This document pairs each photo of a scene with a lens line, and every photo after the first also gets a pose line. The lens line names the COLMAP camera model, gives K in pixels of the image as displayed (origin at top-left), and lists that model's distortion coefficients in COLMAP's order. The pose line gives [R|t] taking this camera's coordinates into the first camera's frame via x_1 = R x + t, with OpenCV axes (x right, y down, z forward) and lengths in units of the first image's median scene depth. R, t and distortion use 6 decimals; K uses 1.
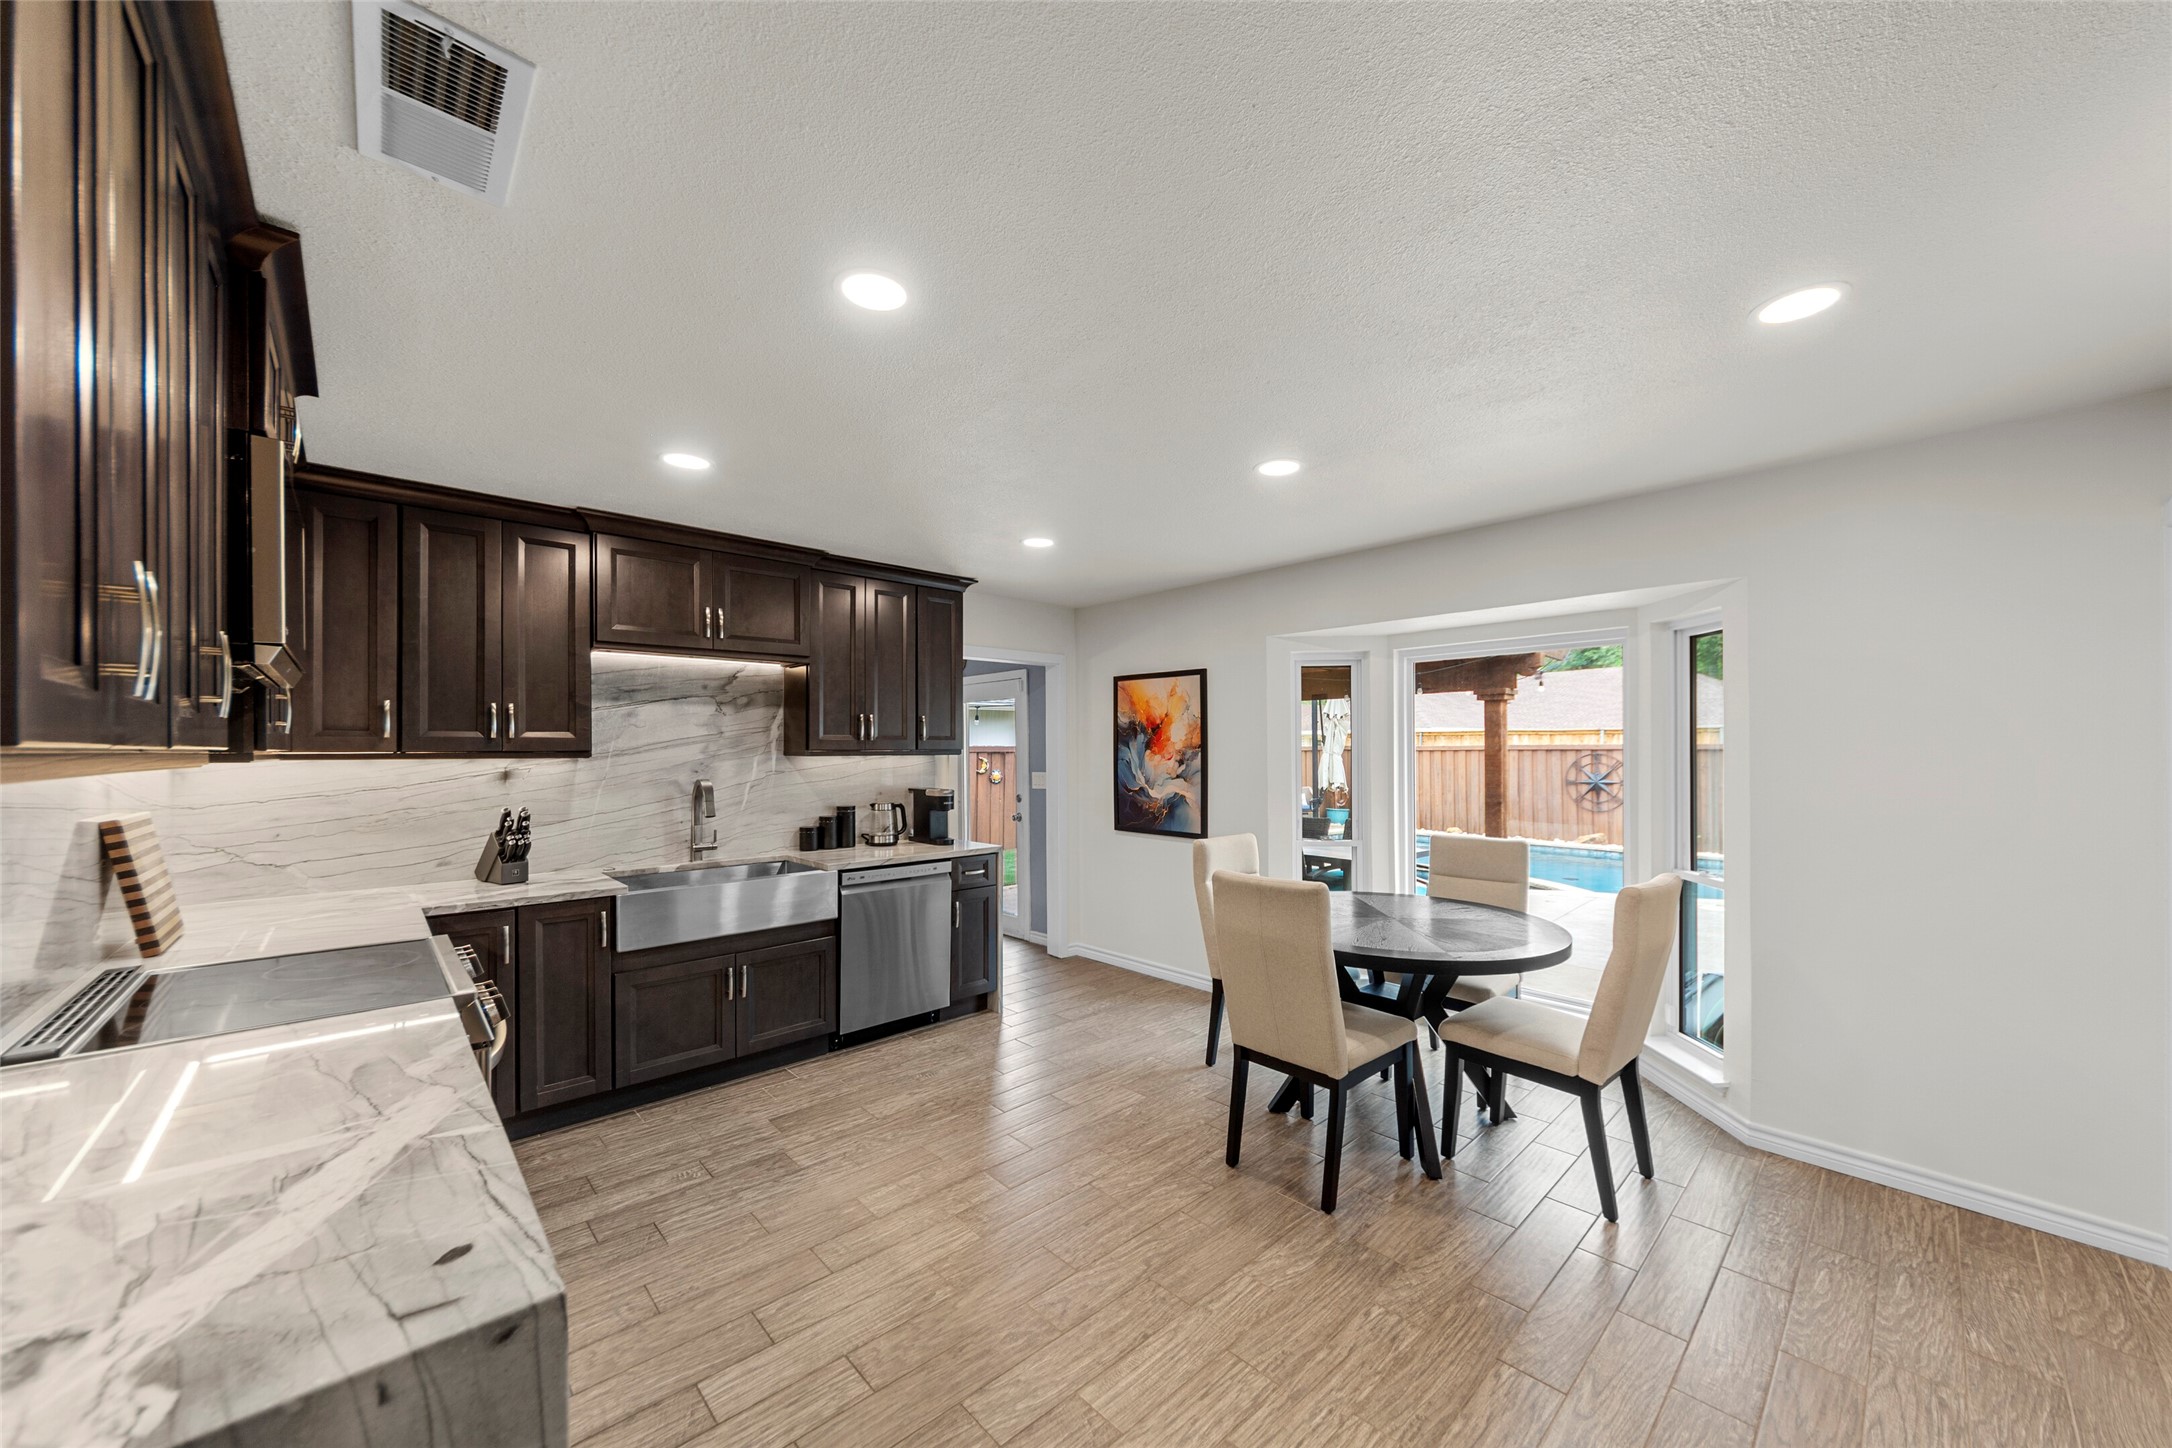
lens RADIAL K [[780.4, 0, 1089.4], [0, 780.4, 744.4], [0, 0, 1]] dist [-0.000493, 0.000917]
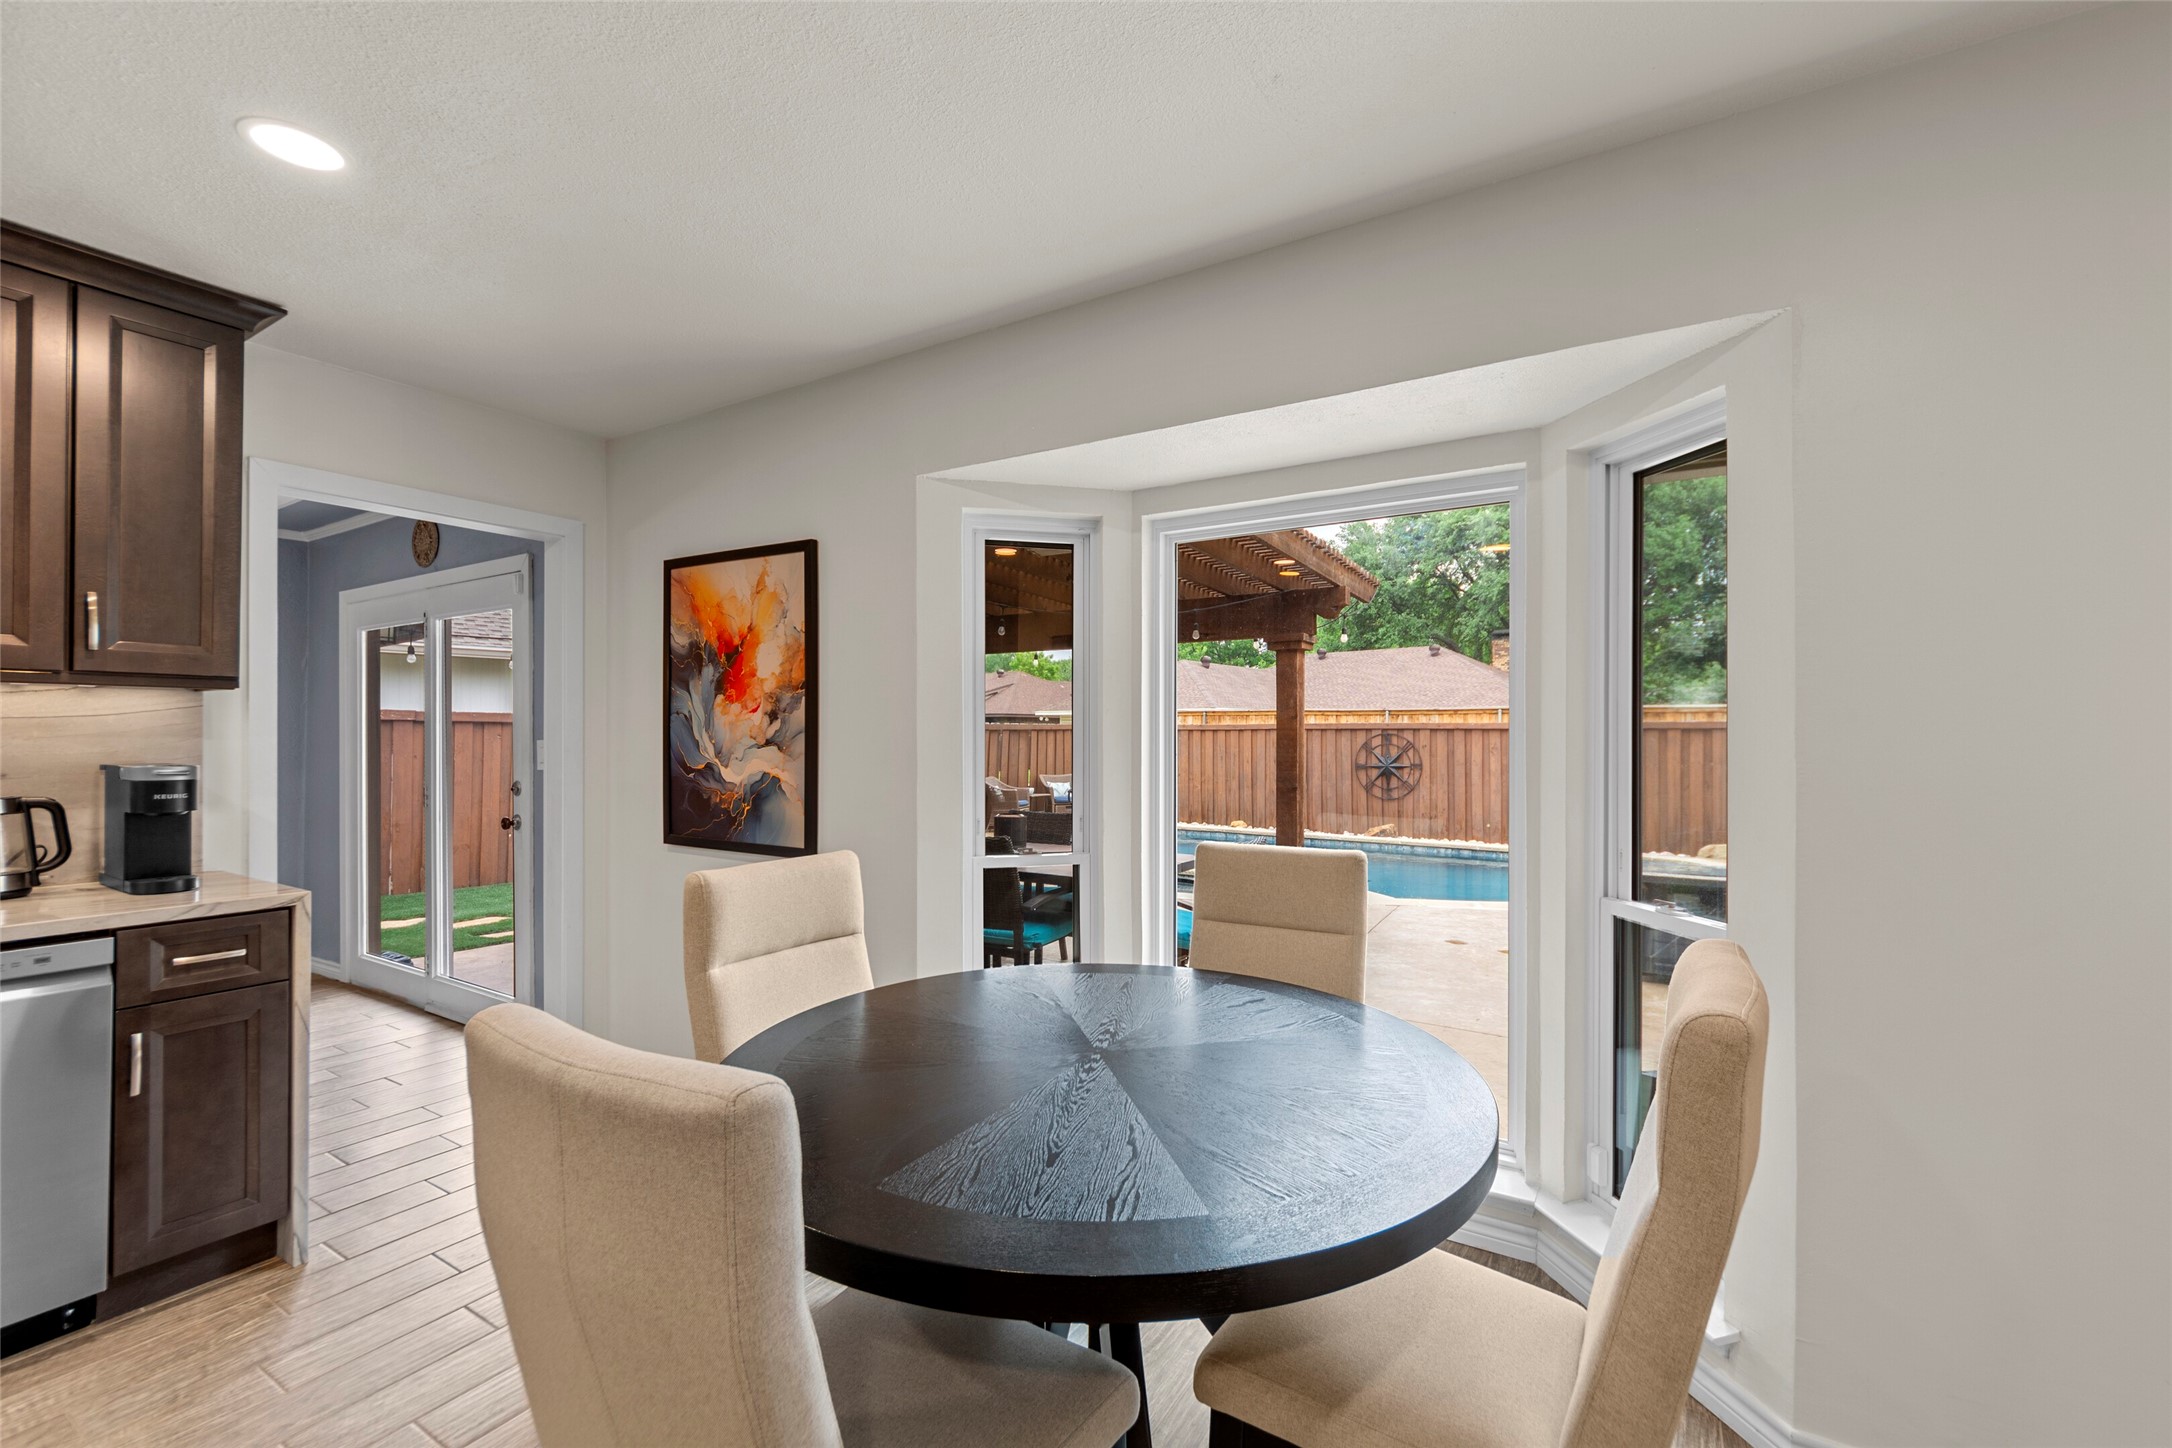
lens RADIAL K [[918.4, 0, 1085.3], [0, 918.4, 726.9], [0, 0, 1]] dist [0.006610, 0.000355]
pose [[0.963421, 0.007683, 0.267881, 0.156959], [-0.007683, 0.999970, -0.001048, 0.030204], [-0.267881, -0.001049, 0.963452, 0.333959]]
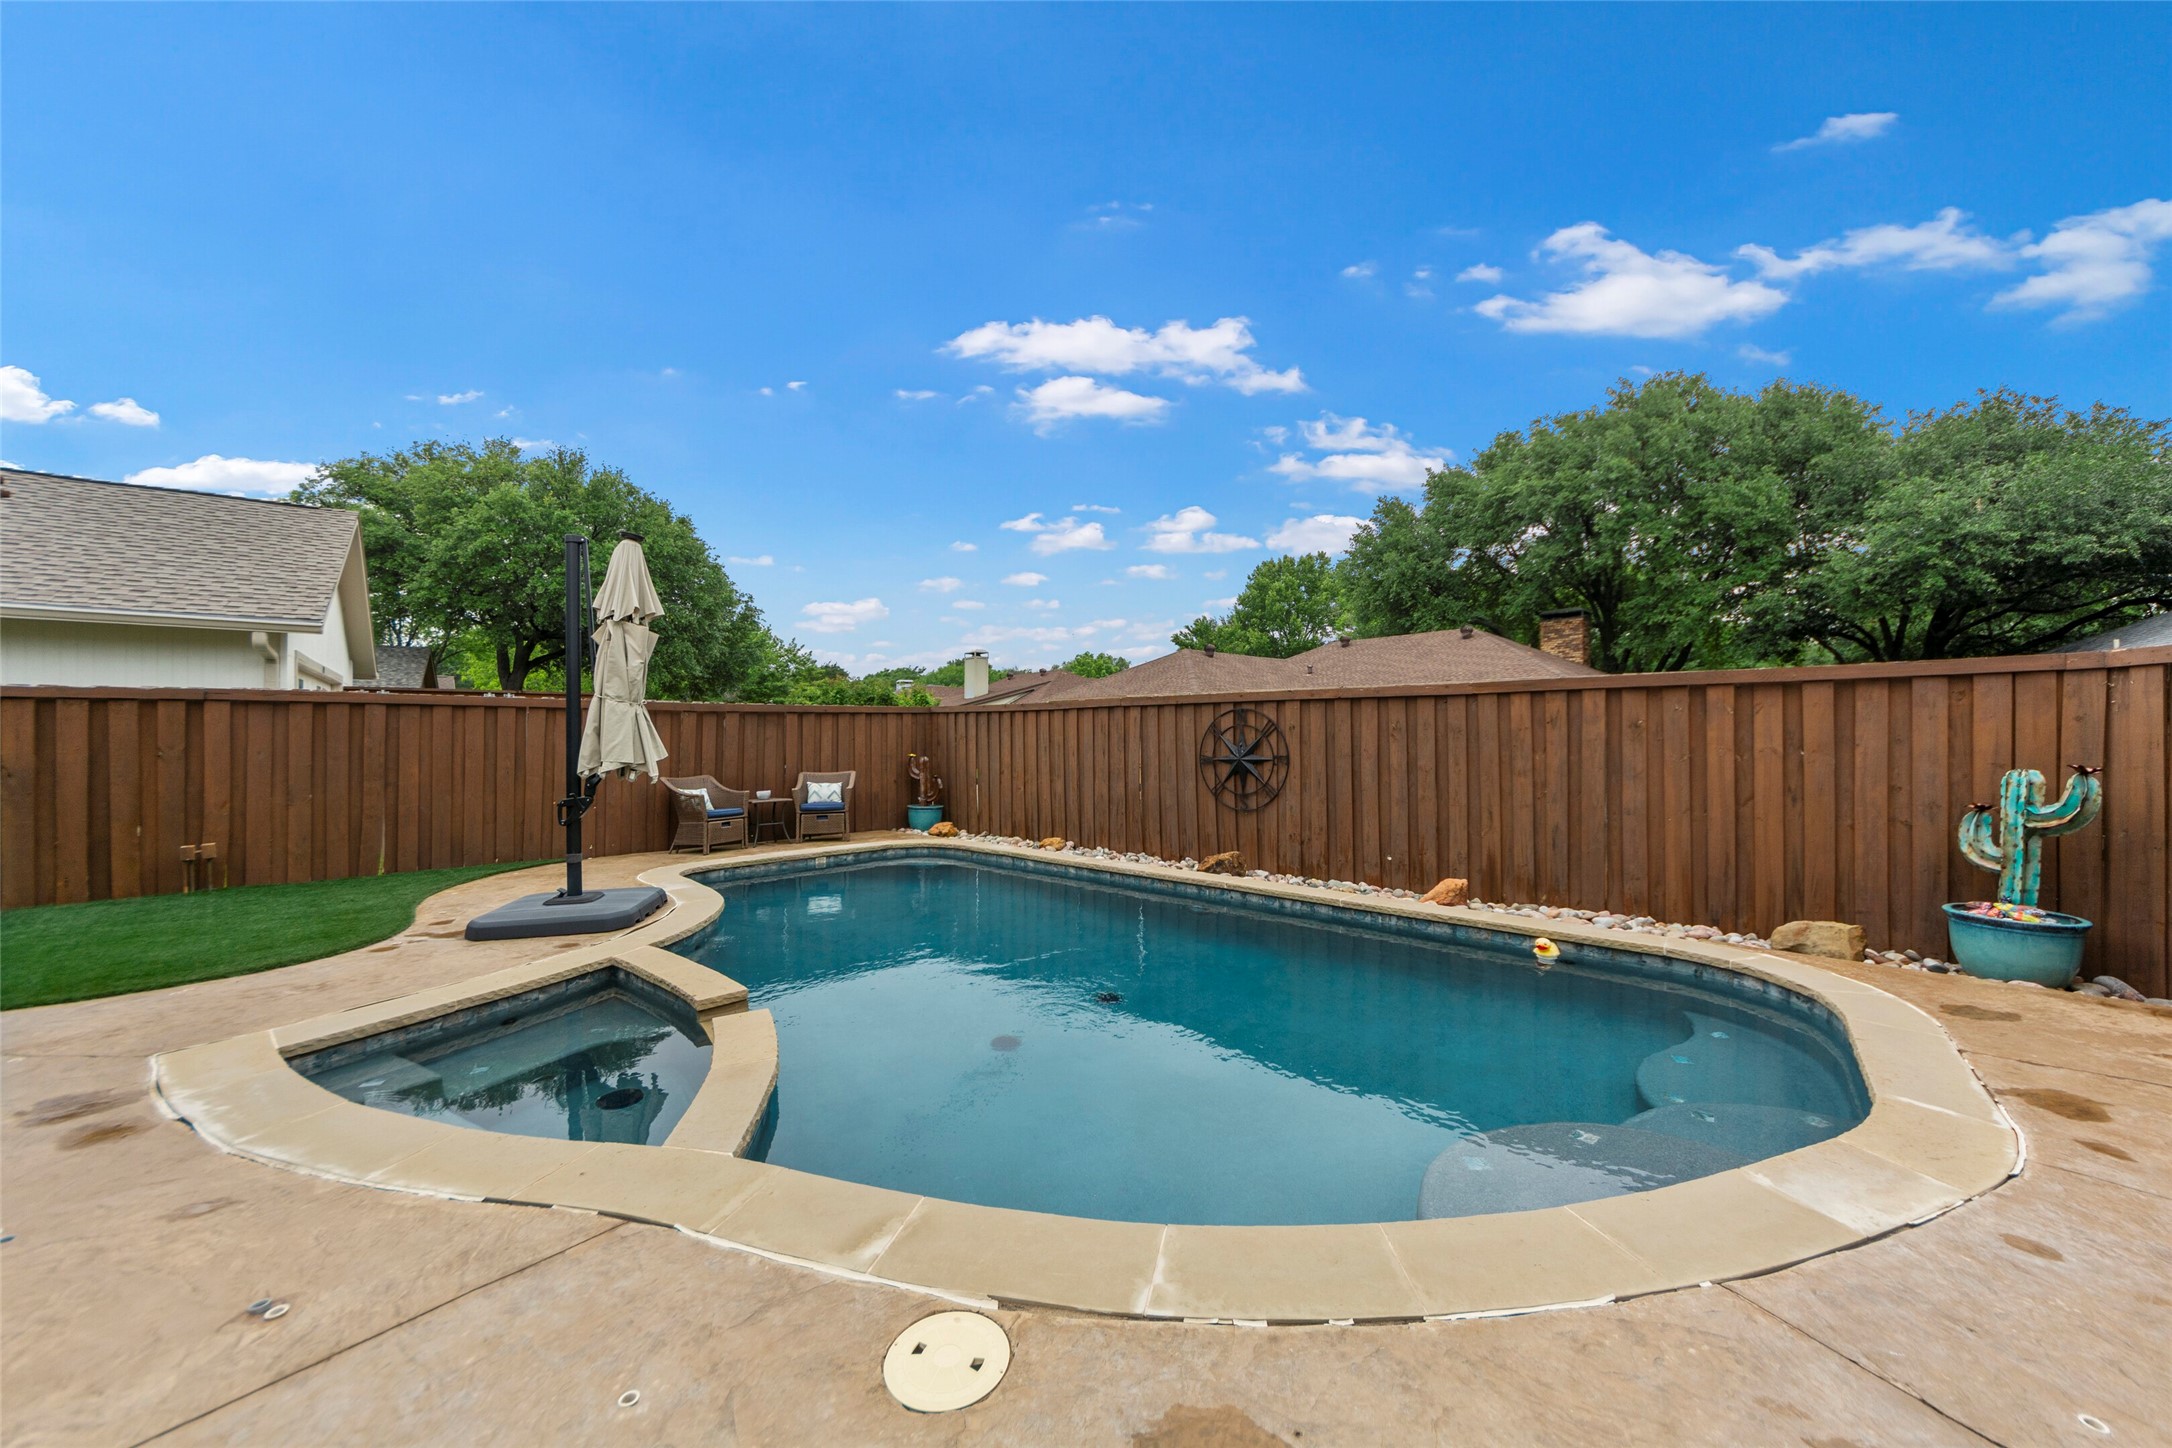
lens RADIAL K [[780.4, 0, 1099.8], [0, 780.4, 728.8], [0, 0, 1]] dist [-0.000493, 0.000917]
pose [[0.991384, -0.001256, 0.130983, 1.788117], [0.001021, 0.999998, 0.001866, 0.095214], [-0.130985, -0.001716, 0.991383, 1.702982]]
